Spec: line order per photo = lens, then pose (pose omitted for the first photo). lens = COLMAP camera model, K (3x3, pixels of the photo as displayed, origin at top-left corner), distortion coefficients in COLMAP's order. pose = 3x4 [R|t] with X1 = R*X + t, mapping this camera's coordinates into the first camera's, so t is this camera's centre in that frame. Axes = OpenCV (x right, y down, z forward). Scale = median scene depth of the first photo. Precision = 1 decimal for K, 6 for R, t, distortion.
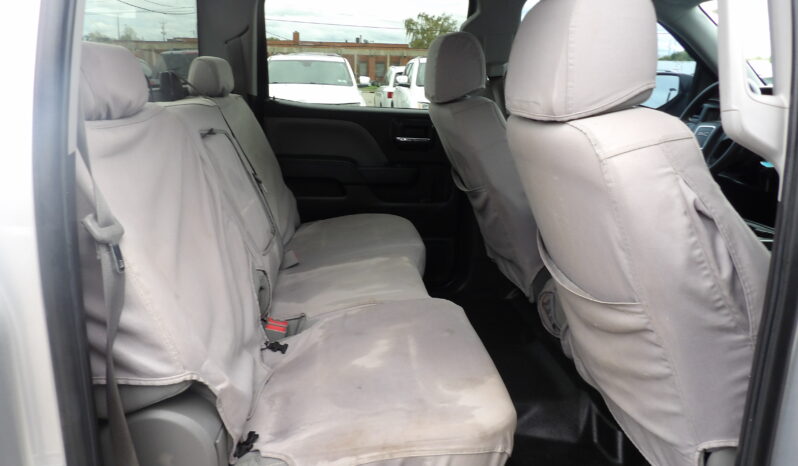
lens RADIAL K [[571.5, 0, 387.1], [0, 571.5, 227.6], [0, 0, 1]] dist [-0.023442, 0.035951]
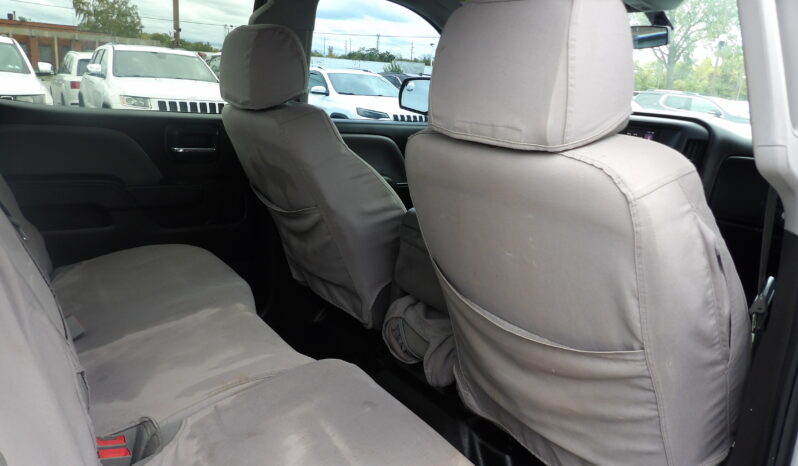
lens RADIAL K [[571.5, 0, 379.2], [0, 571.5, 224.0], [0, 0, 1]] dist [-0.023442, 0.035951]
pose [[0.873386, -0.088510, 0.478919, -0.171766], [0.085115, 0.995954, 0.028842, -0.066236], [-0.479534, 0.015573, 0.877385, 0.203811]]
